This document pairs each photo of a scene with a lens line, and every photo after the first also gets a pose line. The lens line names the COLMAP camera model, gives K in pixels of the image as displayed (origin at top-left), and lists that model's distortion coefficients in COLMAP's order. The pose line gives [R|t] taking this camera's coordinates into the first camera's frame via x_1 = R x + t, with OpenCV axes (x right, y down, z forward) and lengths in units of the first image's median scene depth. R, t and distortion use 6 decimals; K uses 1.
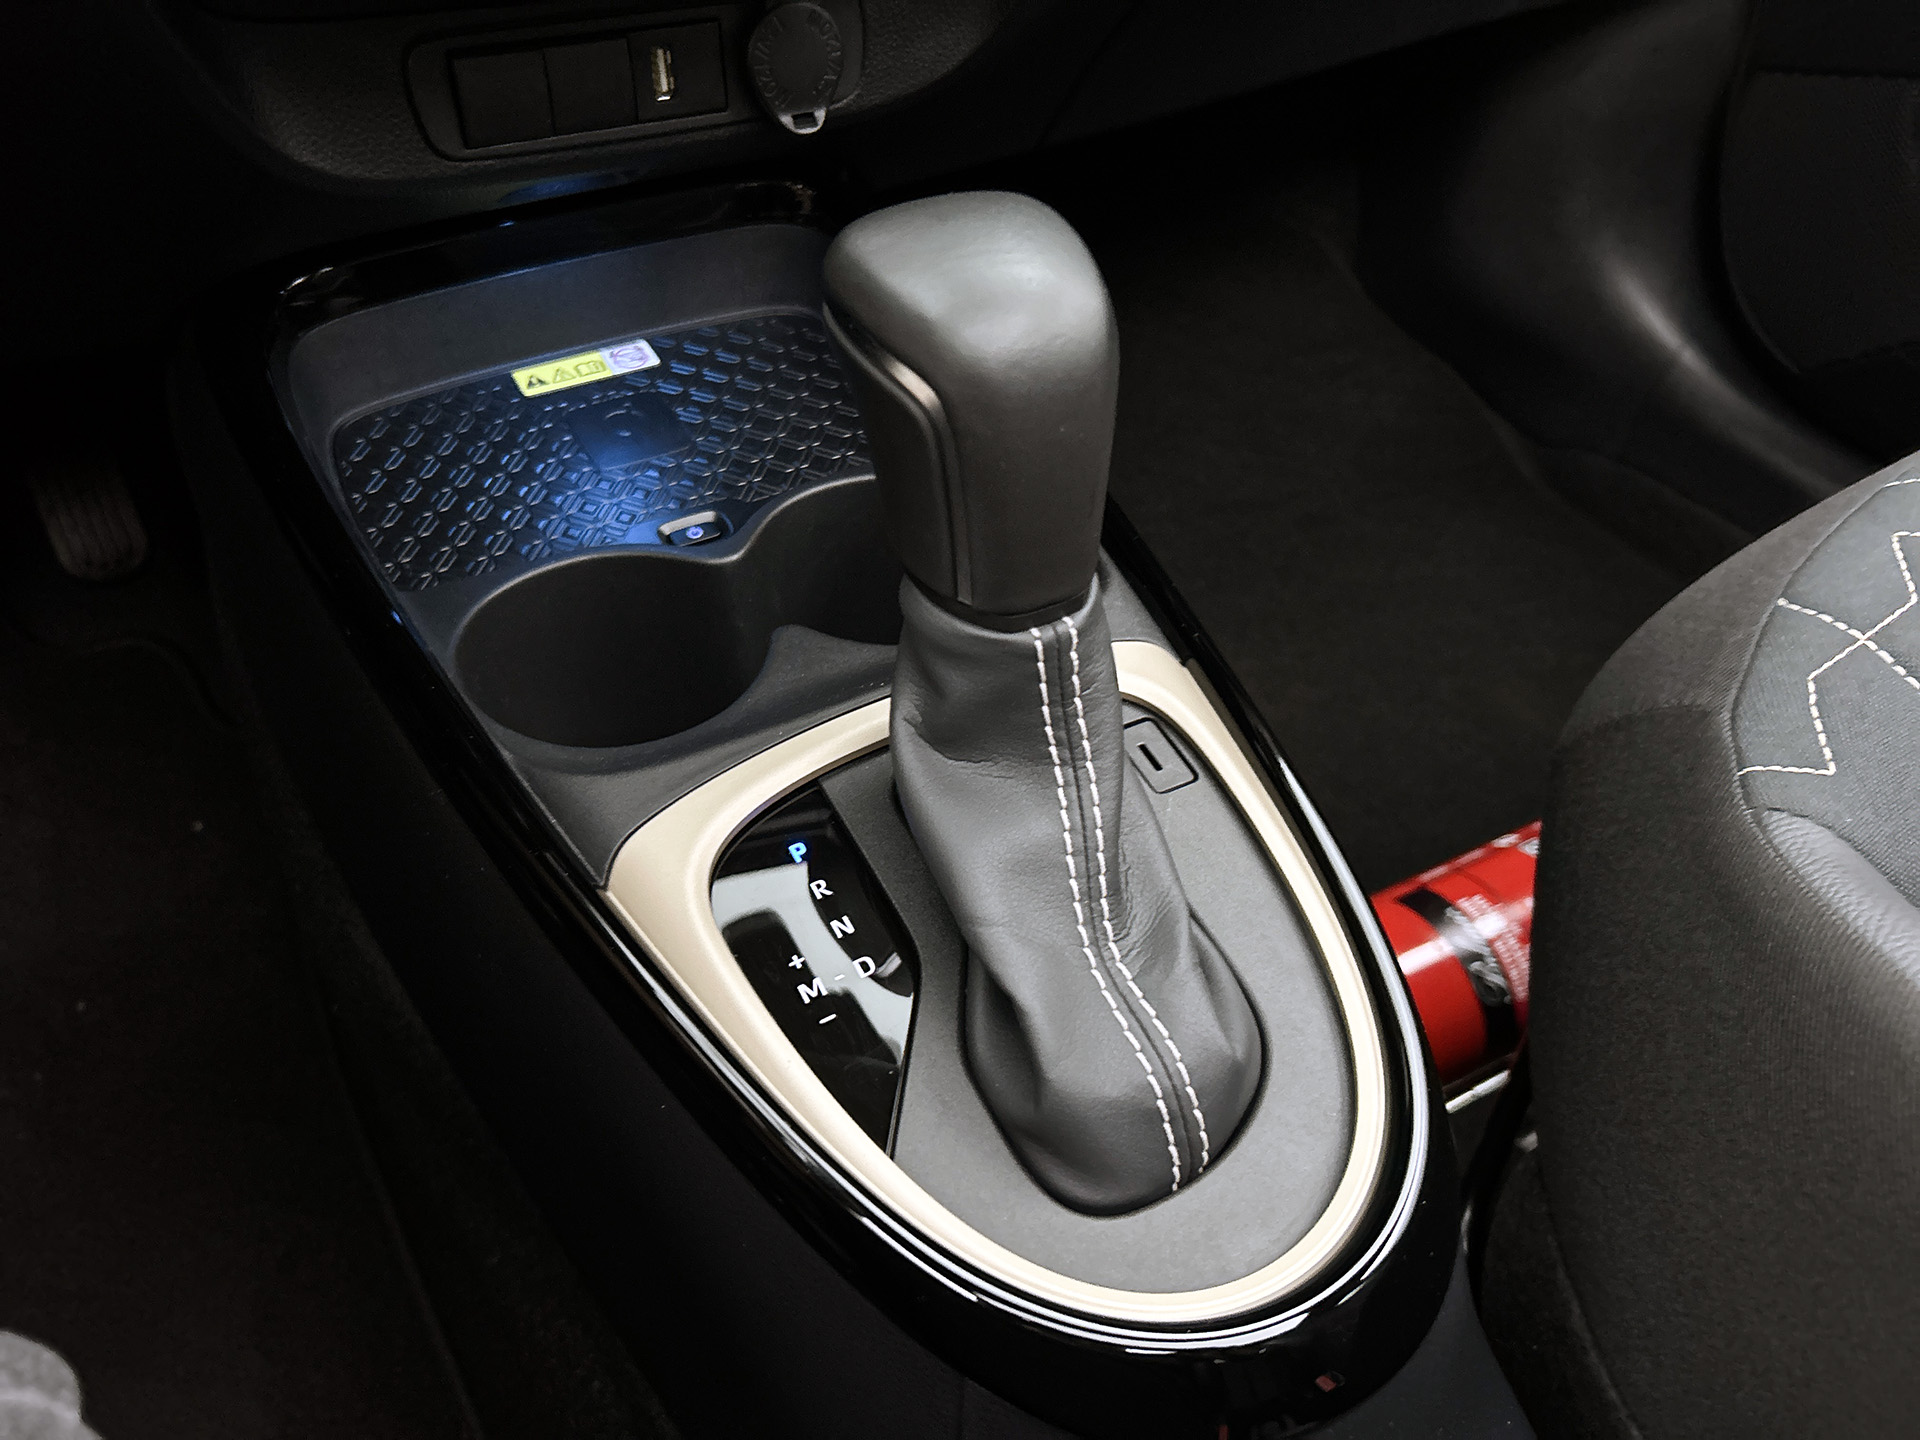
lens RADIAL K [[1479.3, 0, 963.0], [0, 1479.3, 724.4], [0, 0, 1]] dist [0.028164, -0.021624]
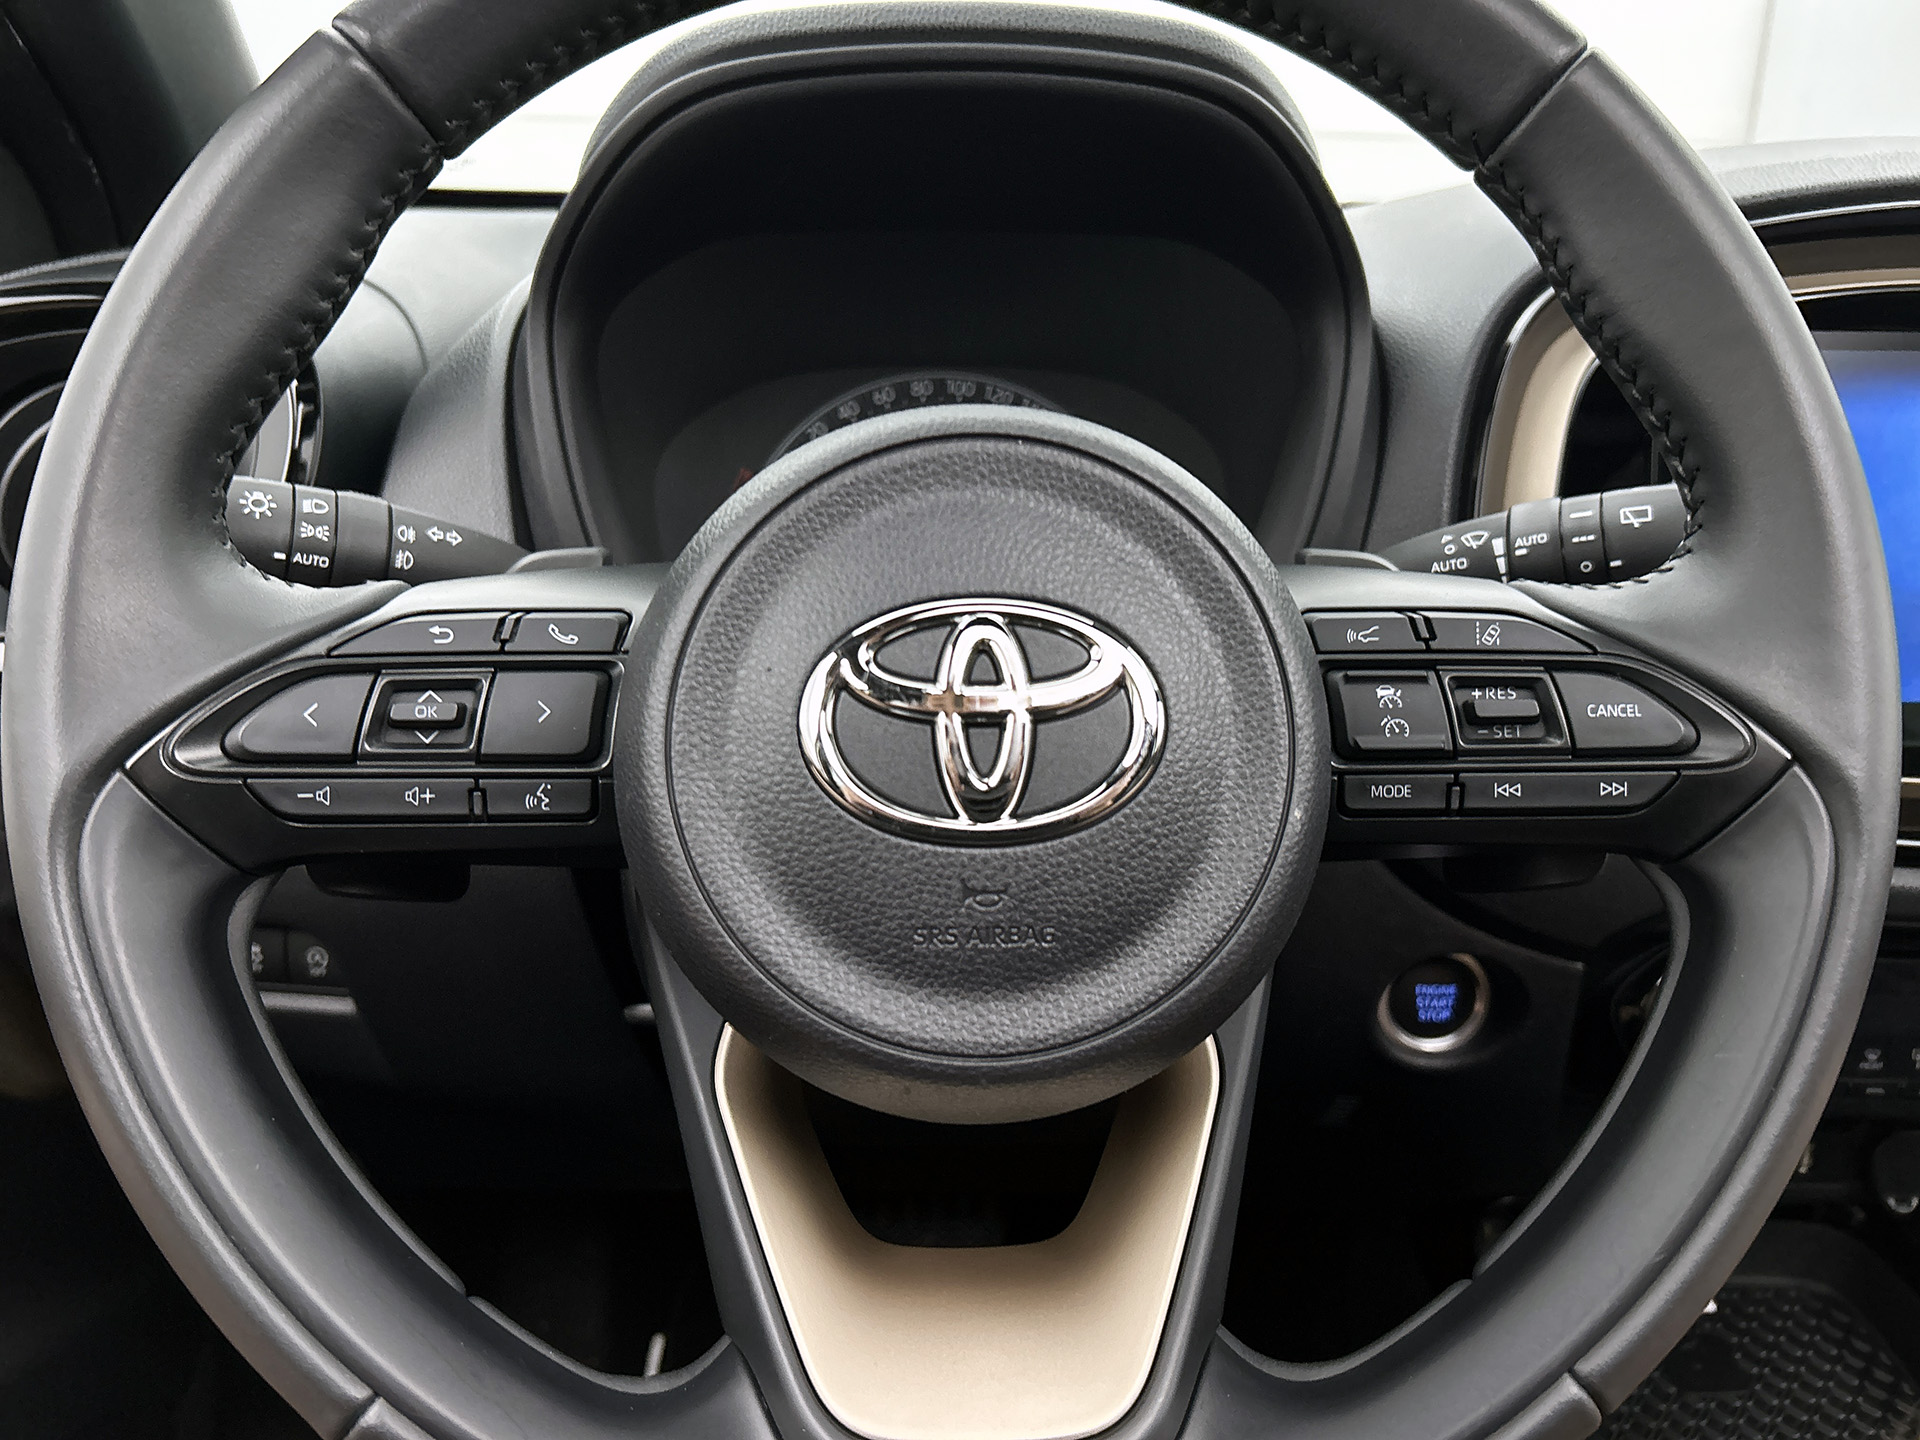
lens RADIAL K [[1479.3, 0, 961.9], [0, 1479.3, 719.3], [0, 0, 1]] dist [0.028164, -0.021624]
pose [[0.890219, 0.135064, -0.435049, -0.359655], [-0.305714, 0.885158, -0.350762, -0.040410], [0.337712, 0.445255, 0.829276, -0.719849]]
